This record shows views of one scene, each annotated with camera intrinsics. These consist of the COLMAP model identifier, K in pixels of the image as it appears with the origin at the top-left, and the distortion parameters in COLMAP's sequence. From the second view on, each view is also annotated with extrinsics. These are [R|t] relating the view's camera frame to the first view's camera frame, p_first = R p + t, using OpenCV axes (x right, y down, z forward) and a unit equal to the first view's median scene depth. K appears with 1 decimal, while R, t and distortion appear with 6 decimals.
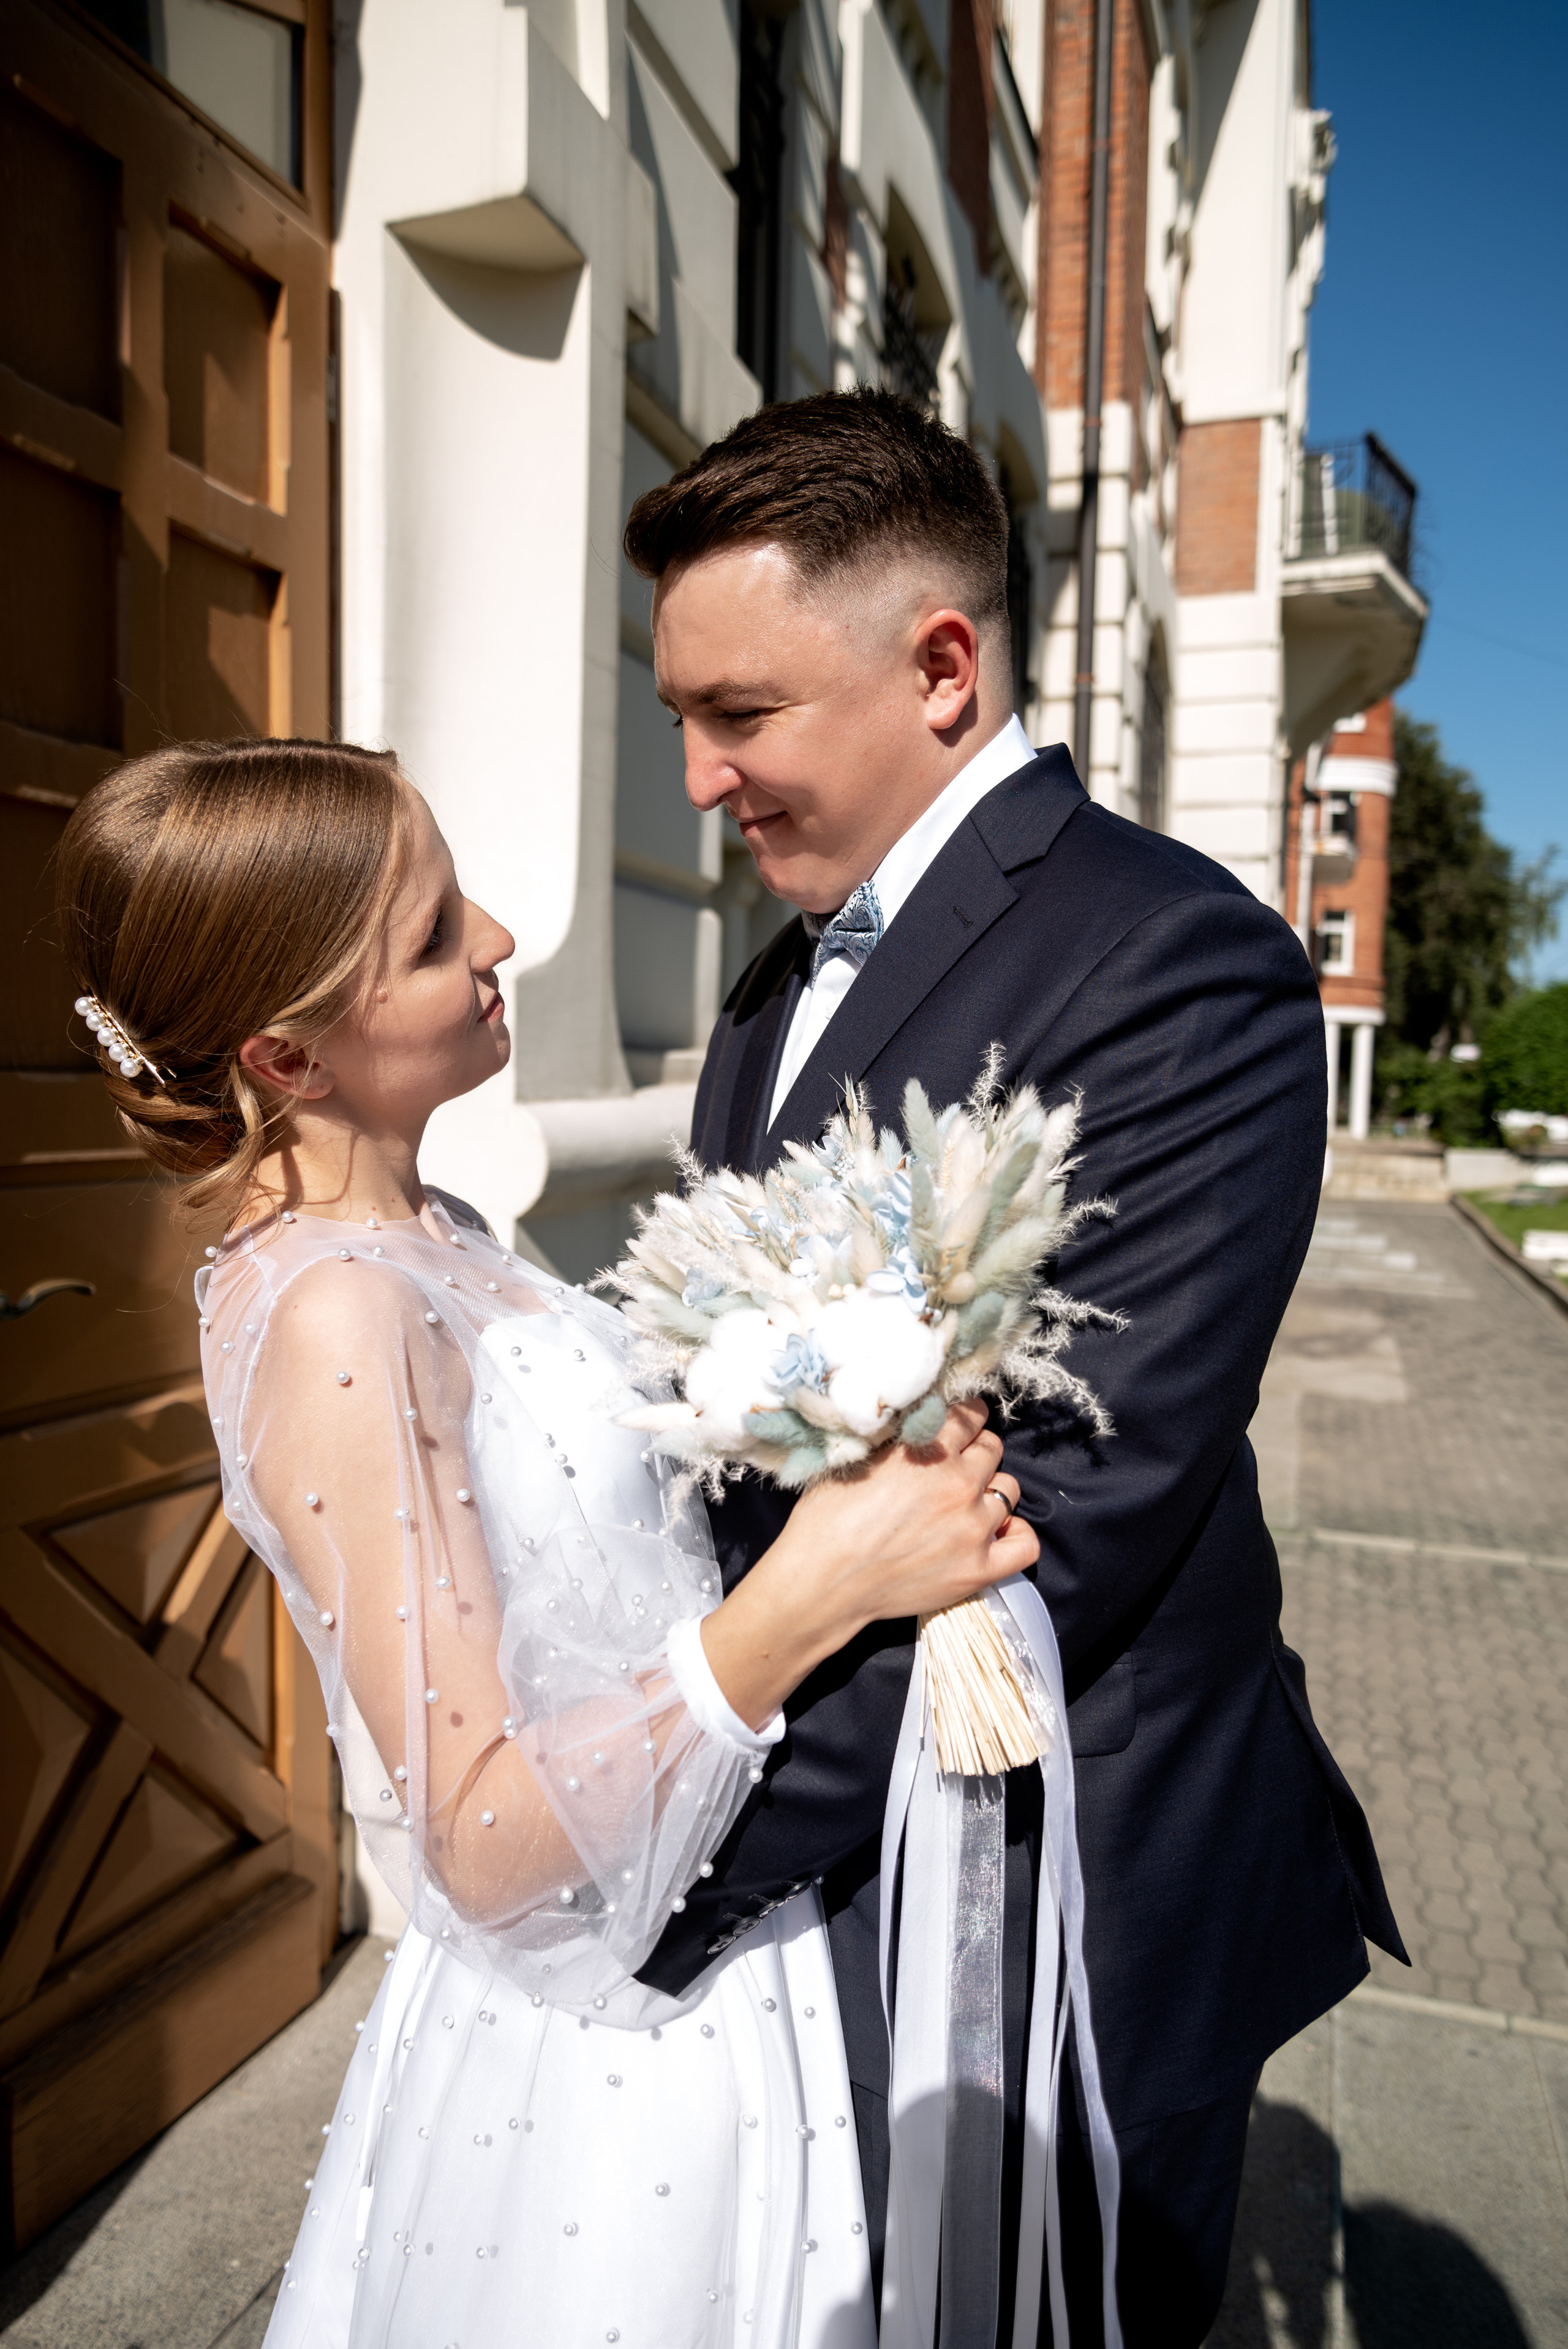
lens RADIAL K [[1497.1, 0, 779.3], [0, 1497.1, 1180.2], [0, 0, 1]] dist [-0.019911, -0.002252]
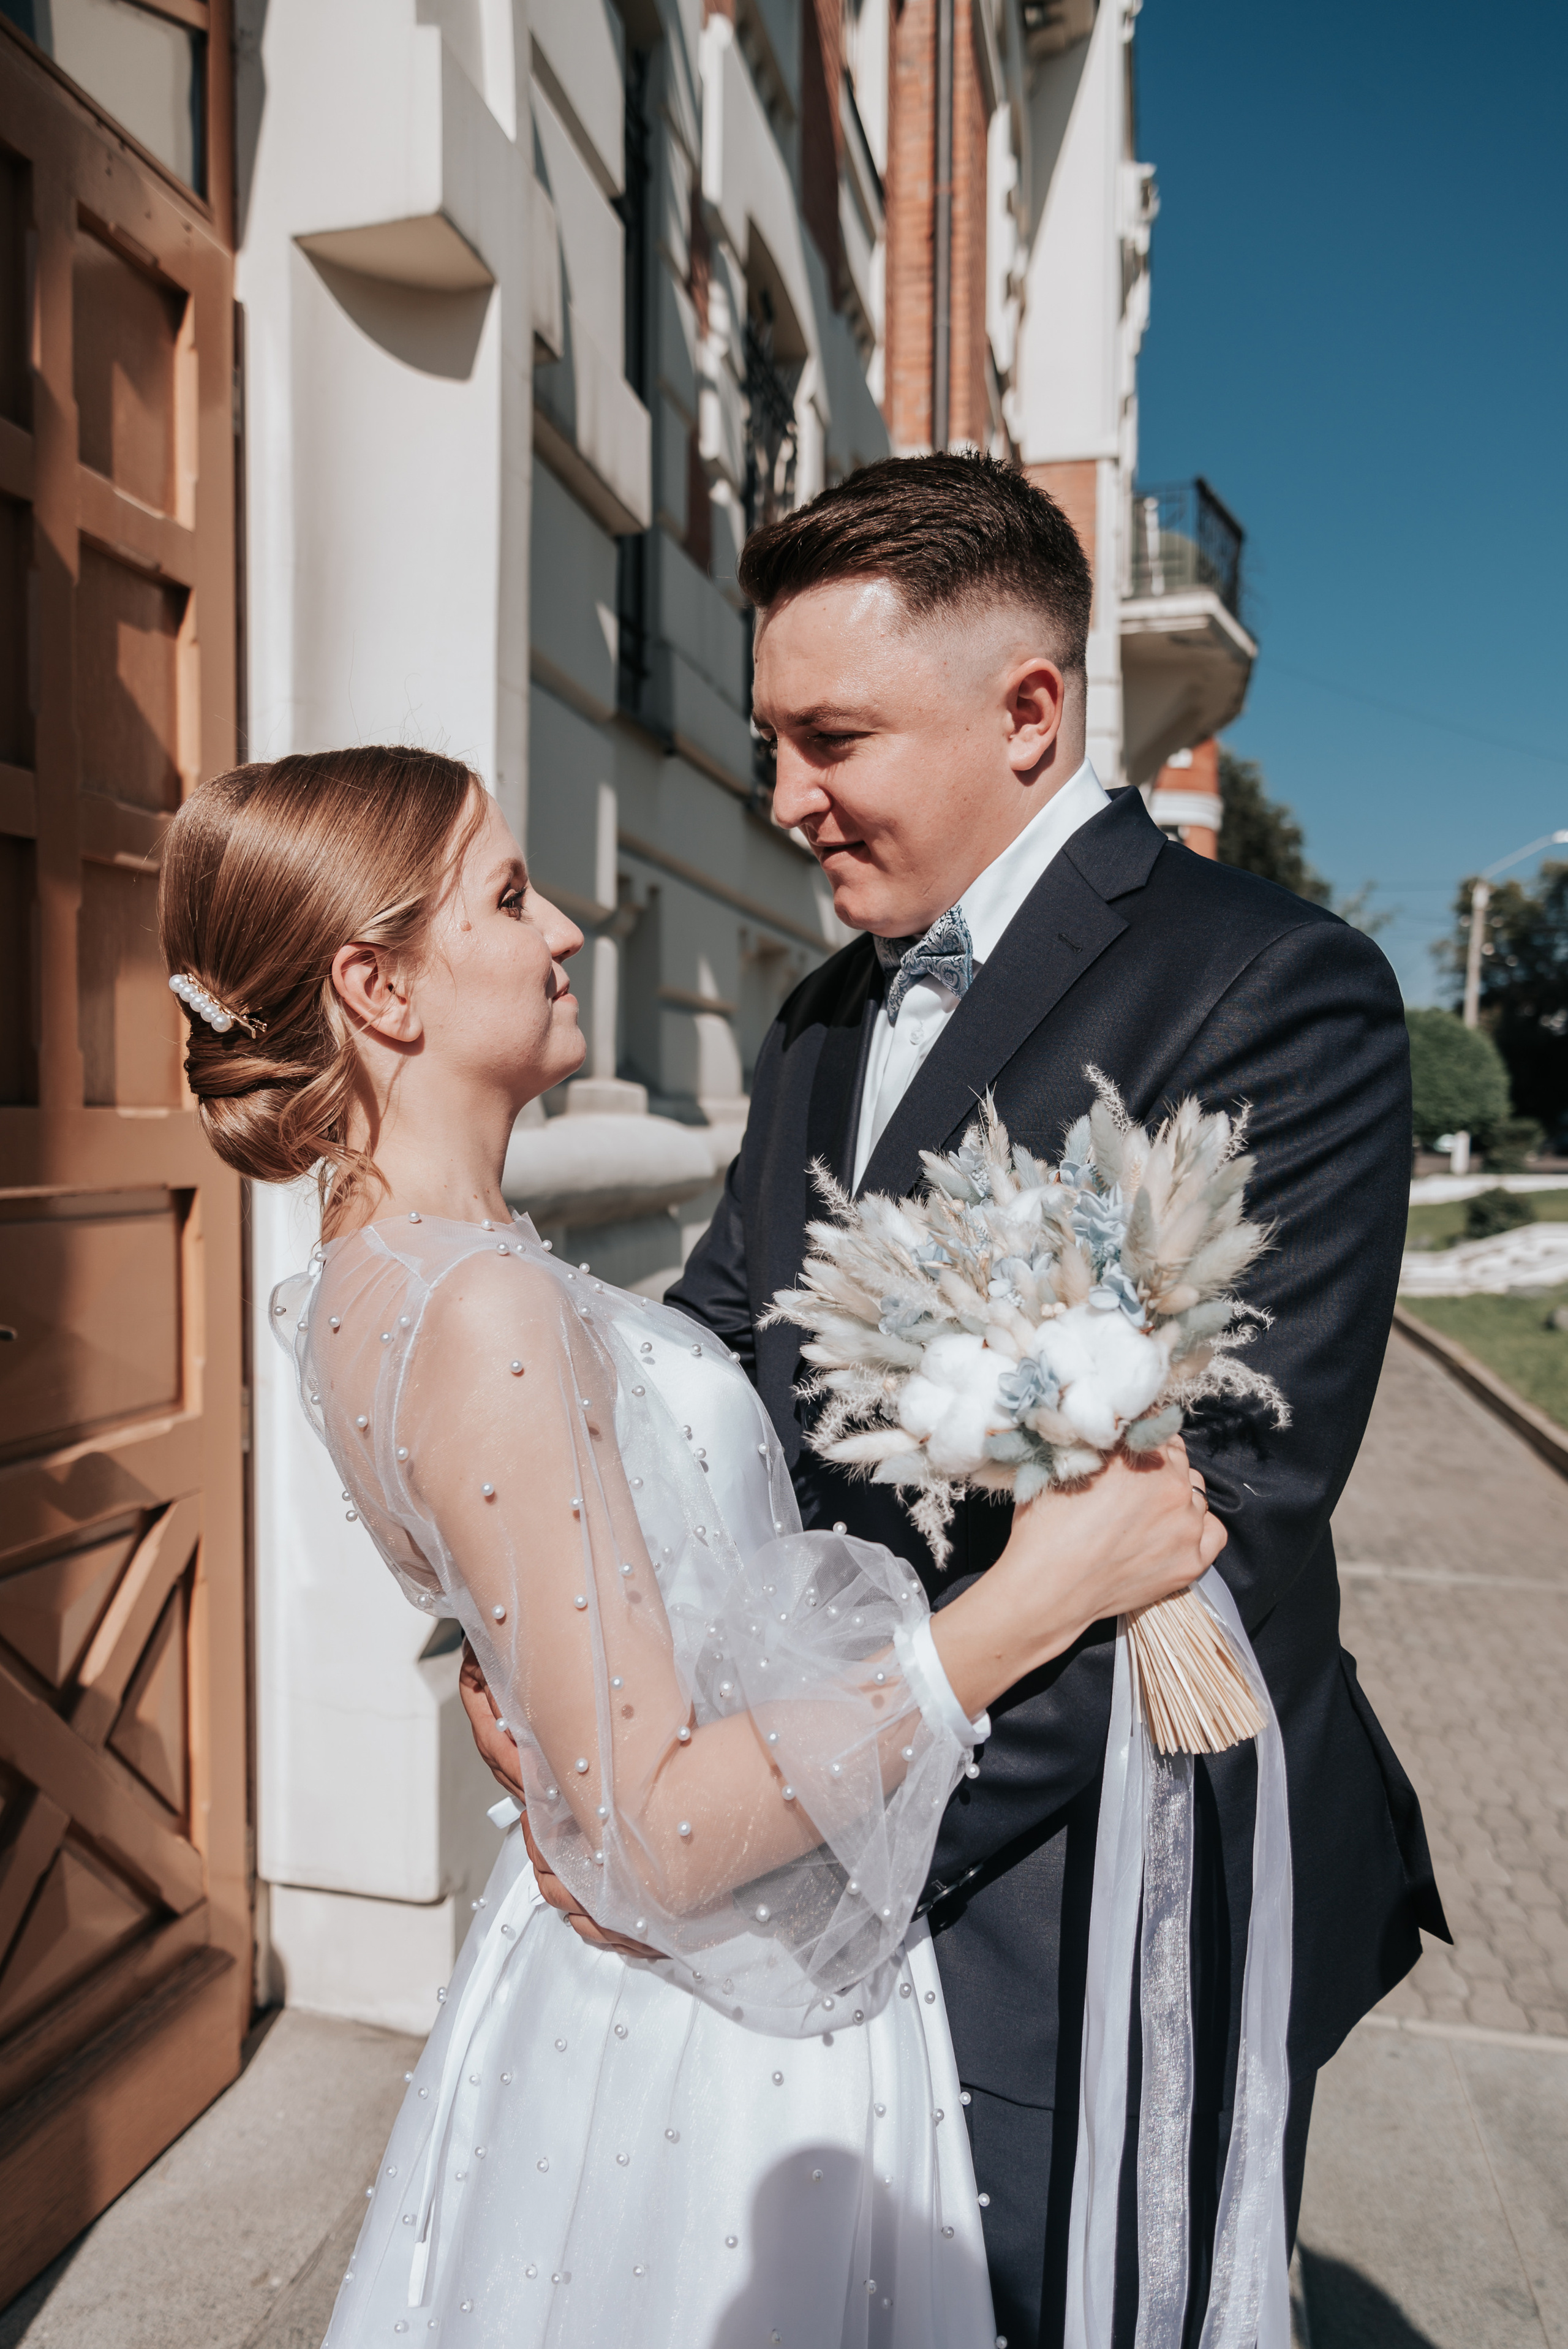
lens RADIAL K [[1518.3, 0, 759.9], [0, 1518.3, 1182.0], [0, 0, 1]] dist [-0.021619, -0.000850]
pose [[0.995177, -0.012280, 0.097320, -0.022276], [0.014236, 0.999710, -0.019427, 0.000433], [-0.097053, 0.020719, 0.995064, -0.000829]]
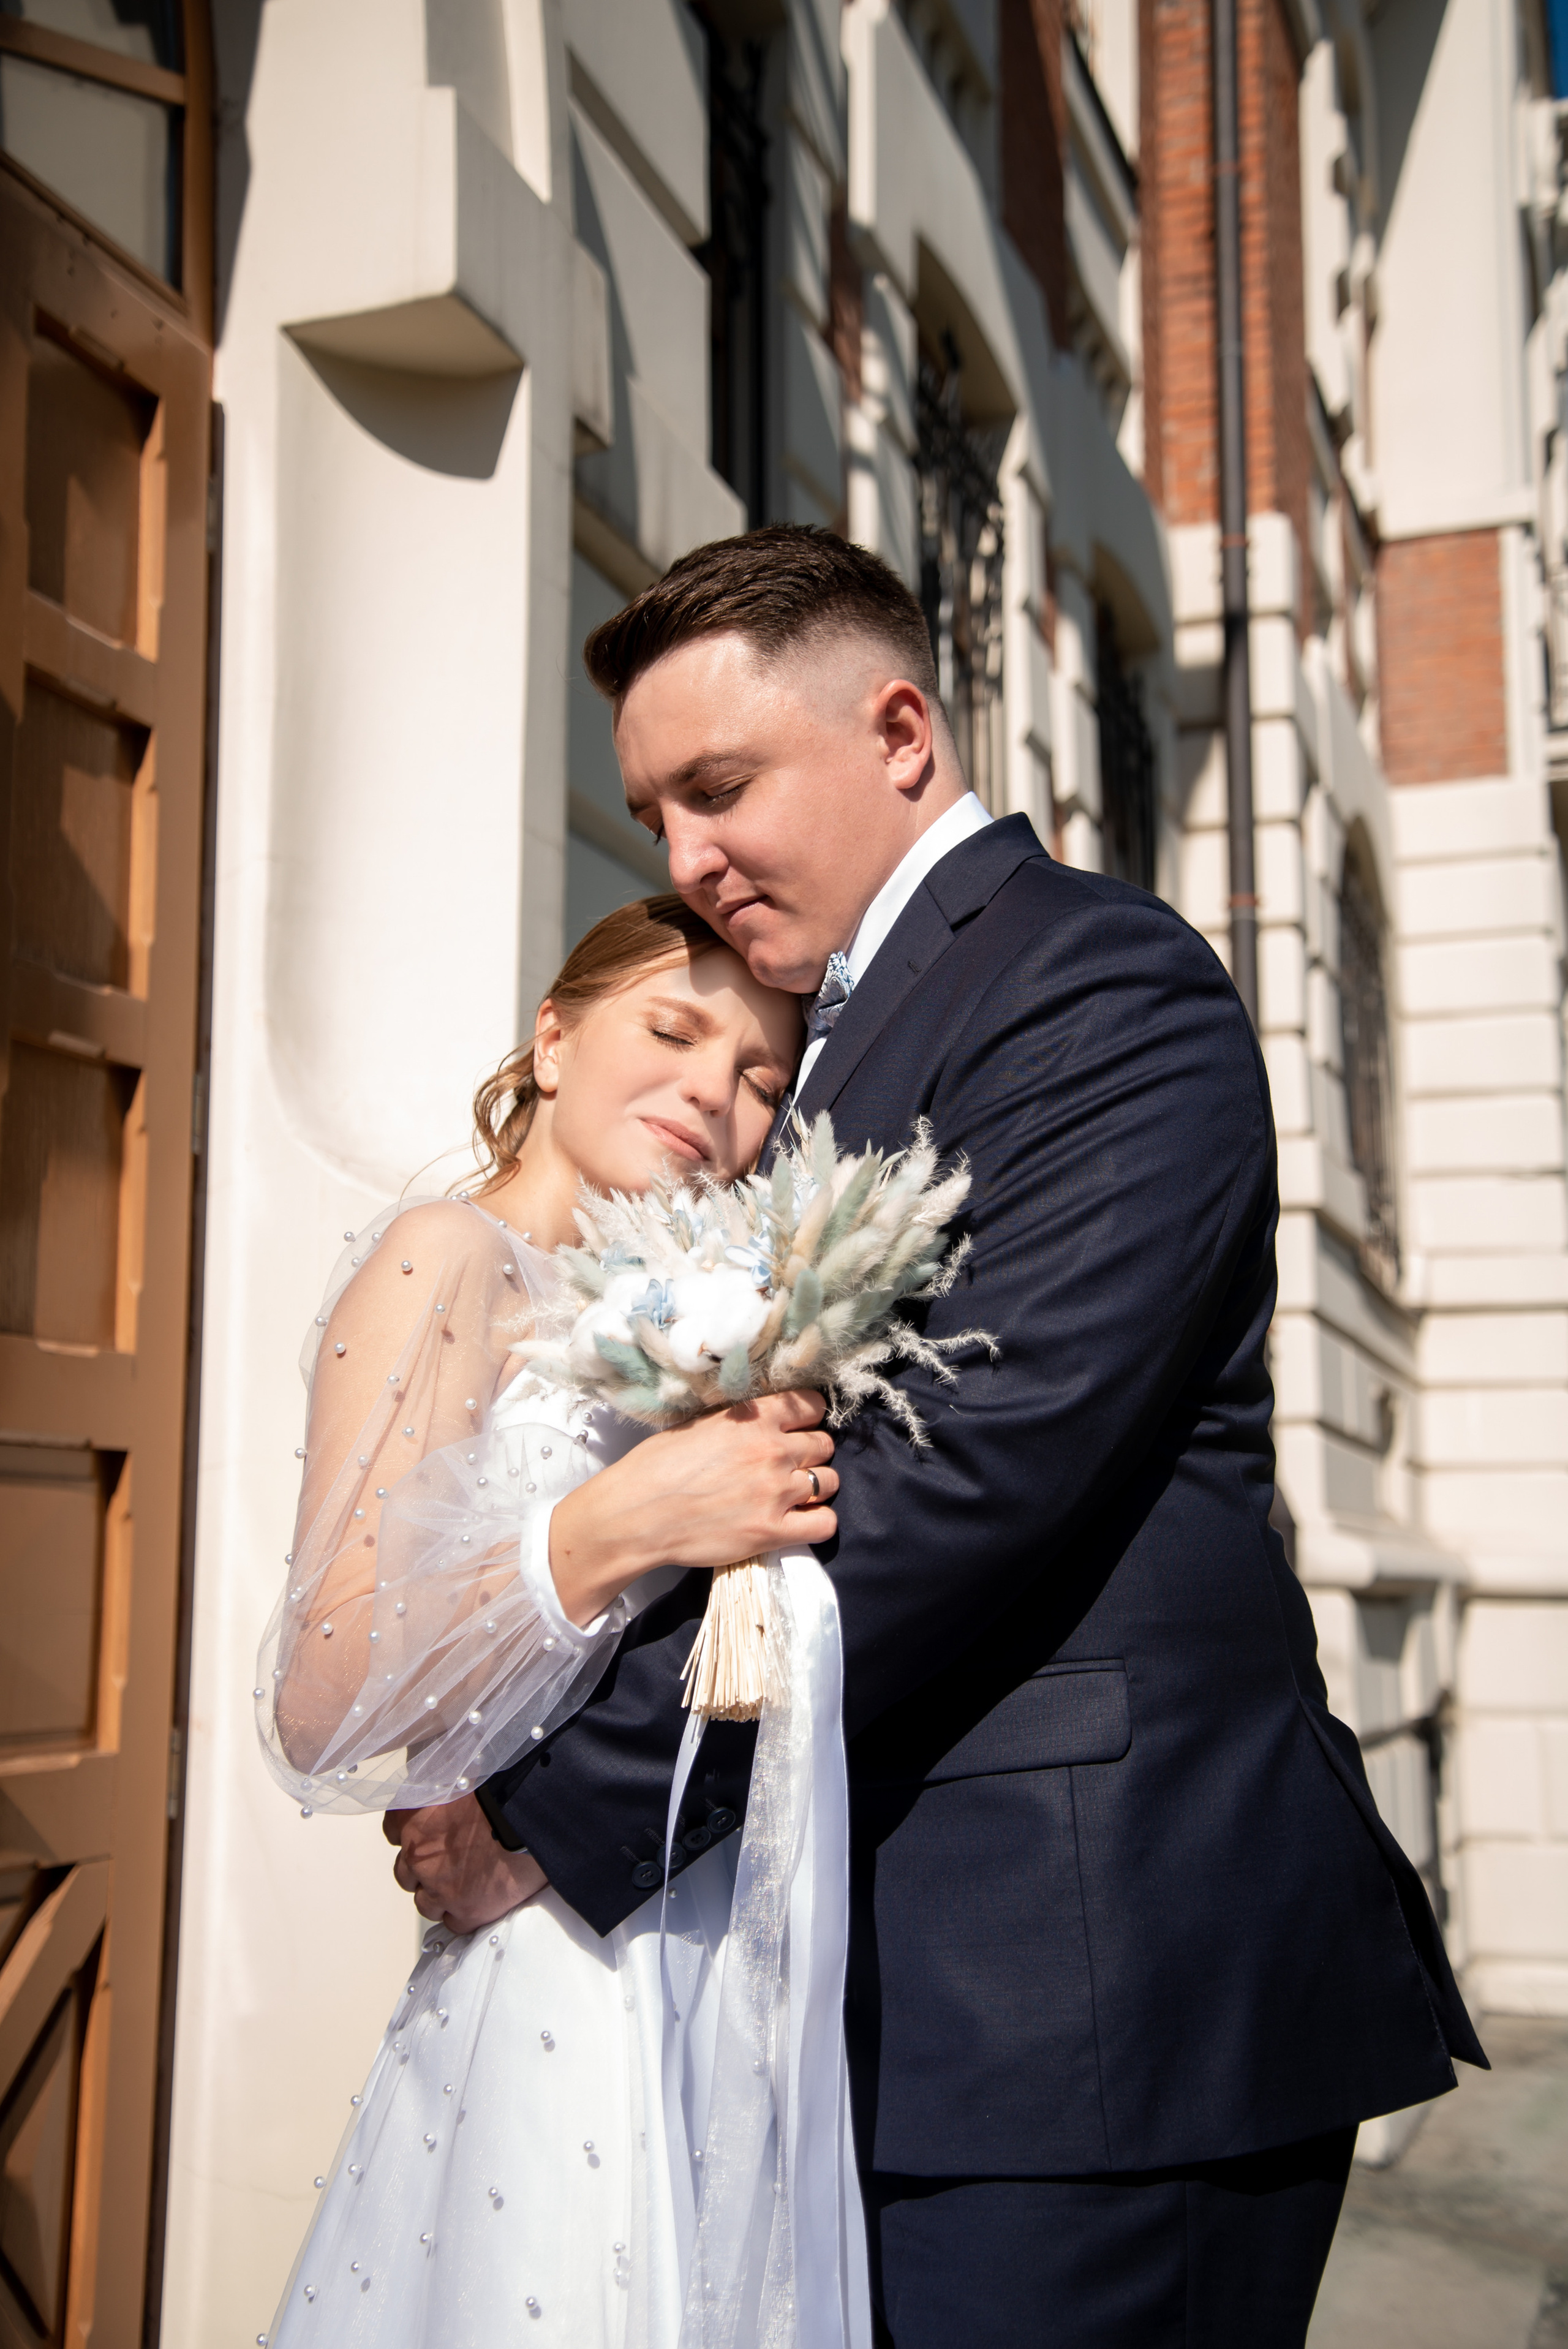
lens RADIAL K [[2579.8, 0, 784.0], [0, 2579.8, 1174.5], [0, 0, 1]] dist [0.001552, 0.215070]
pose [[0.999749, -0.022299, -0.002232, 0.001747], [0.021154, 0.971888, -0.234490, 0.053836], [0.007398, 0.234384, 0.972116, -0.099757]]
